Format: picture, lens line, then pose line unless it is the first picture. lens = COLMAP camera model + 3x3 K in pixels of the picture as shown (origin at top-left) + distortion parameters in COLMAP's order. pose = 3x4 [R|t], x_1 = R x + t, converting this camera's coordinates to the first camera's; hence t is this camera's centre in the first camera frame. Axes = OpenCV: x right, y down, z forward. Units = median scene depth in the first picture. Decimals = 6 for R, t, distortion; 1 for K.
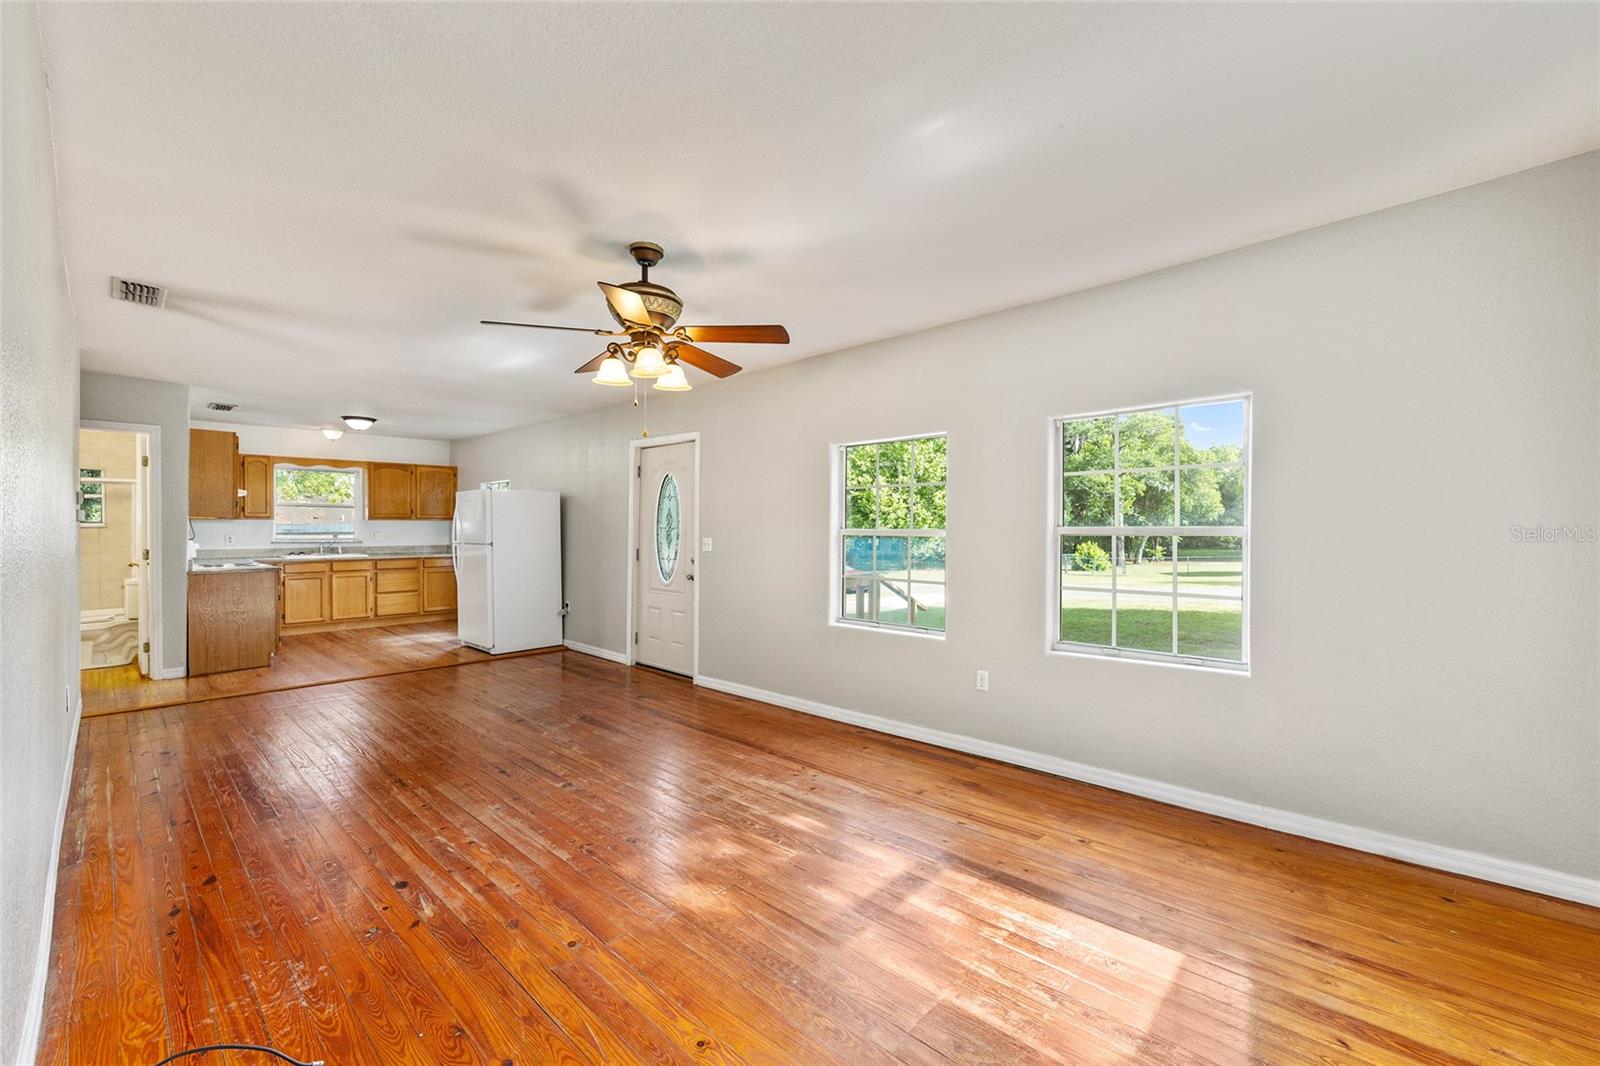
lens RADIAL K [[643.8, 0, 808.8], [0, 643.8, 531.8], [0, 0, 1]] dist [-0.005677, 0.002780]
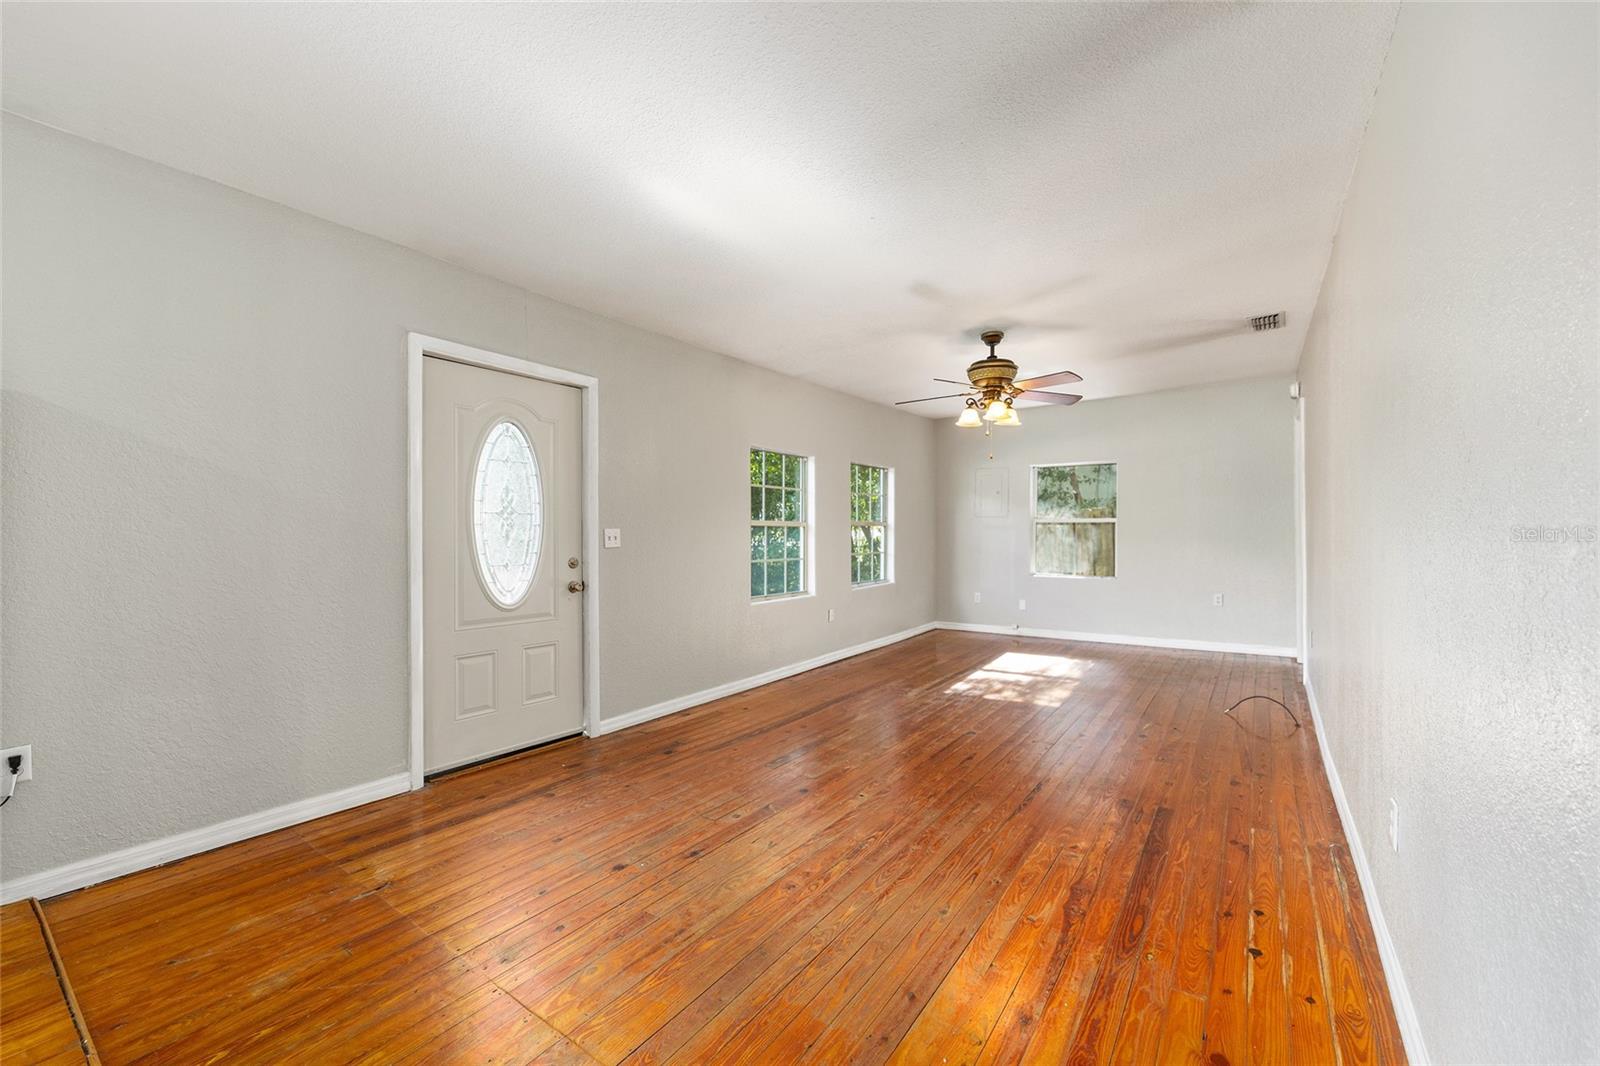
lens RADIAL K [[643.8, 0, 796.5], [0, 643.8, 536.8], [0, 0, 1]] dist [-0.005677, 0.002780]
pose [[-0.114927, -0.013403, 0.993284, -0.901388], [-0.000971, 0.999910, 0.013380, 0.008106], [-0.993373, 0.000573, -0.114930, 0.864658]]
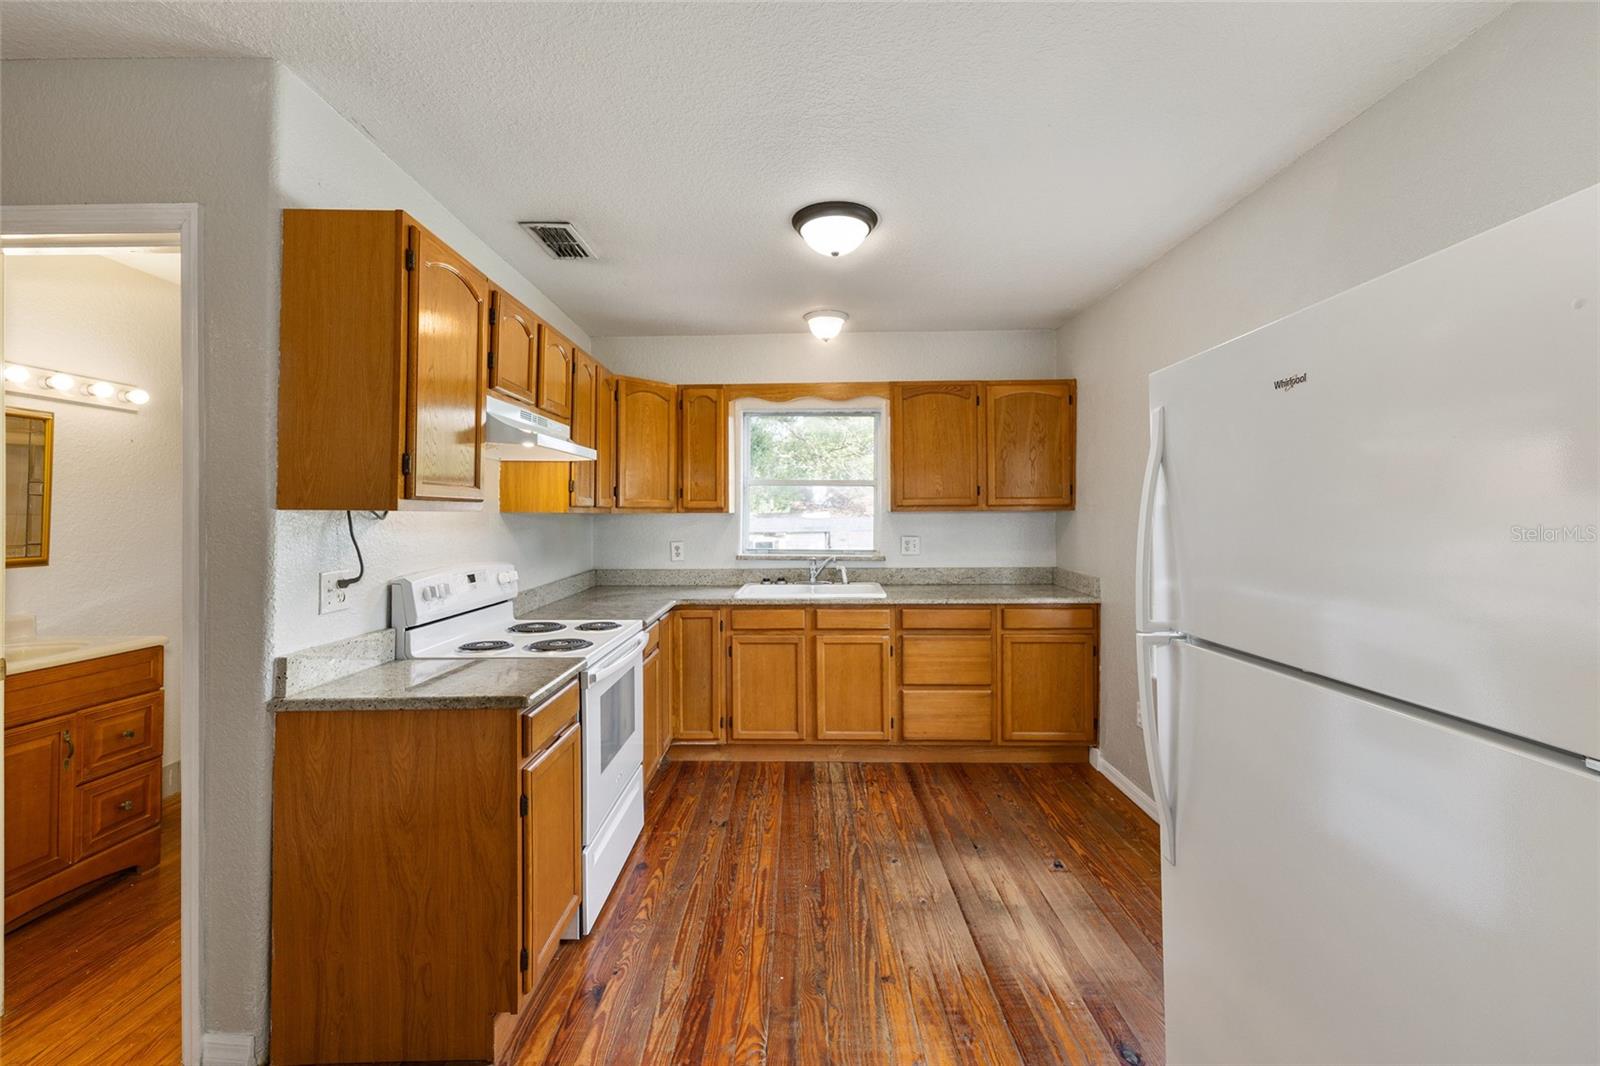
lens RADIAL K [[643.8, 0, 806.1], [0, 643.8, 507.5], [0, 0, 1]] dist [-0.005677, 0.002780]
pose [[0.675141, -0.013494, -0.737566, -0.605916], [-0.001011, 0.999815, -0.019217, -0.019800], [0.737688, 0.013720, 0.675002, 1.004005]]
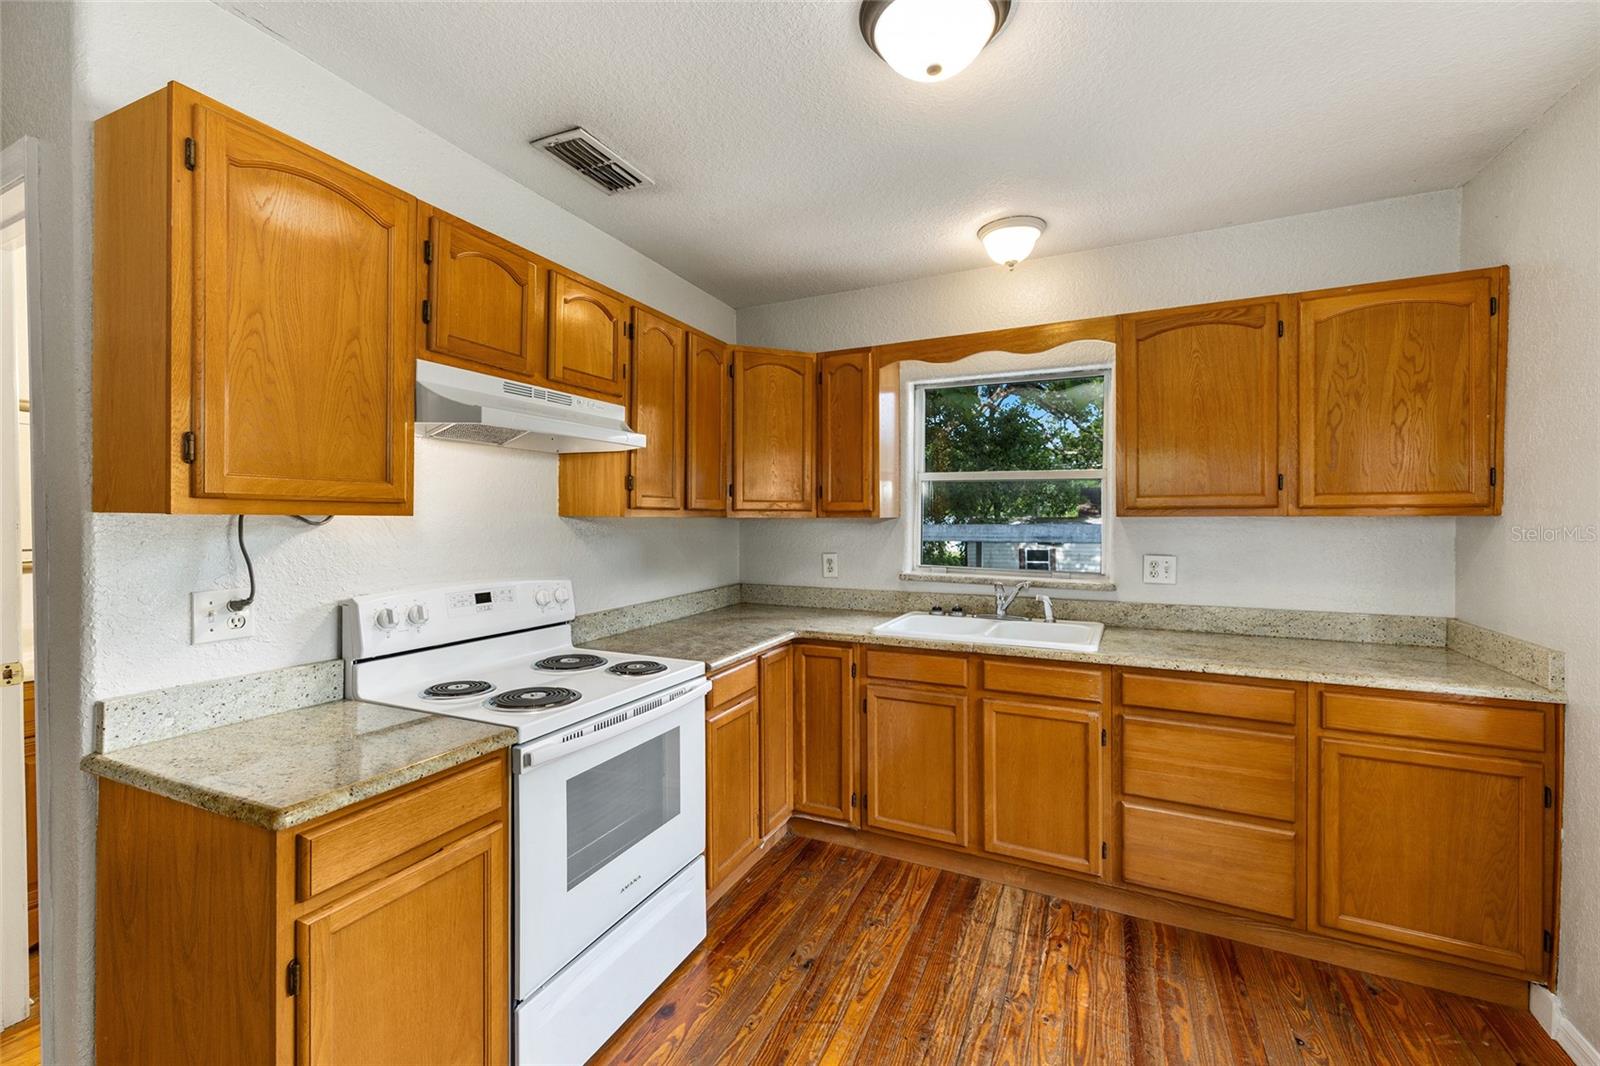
lens RADIAL K [[657.4, 0, 807.5], [0, 657.4, 521.4], [0, 0, 1]] dist [-0.002471, 0.001515]
pose [[0.305970, 0.001685, -0.952040, -0.686307], [-0.009057, 0.999958, -0.001141, -0.022993], [0.951998, 0.008972, 0.305973, 1.195089]]
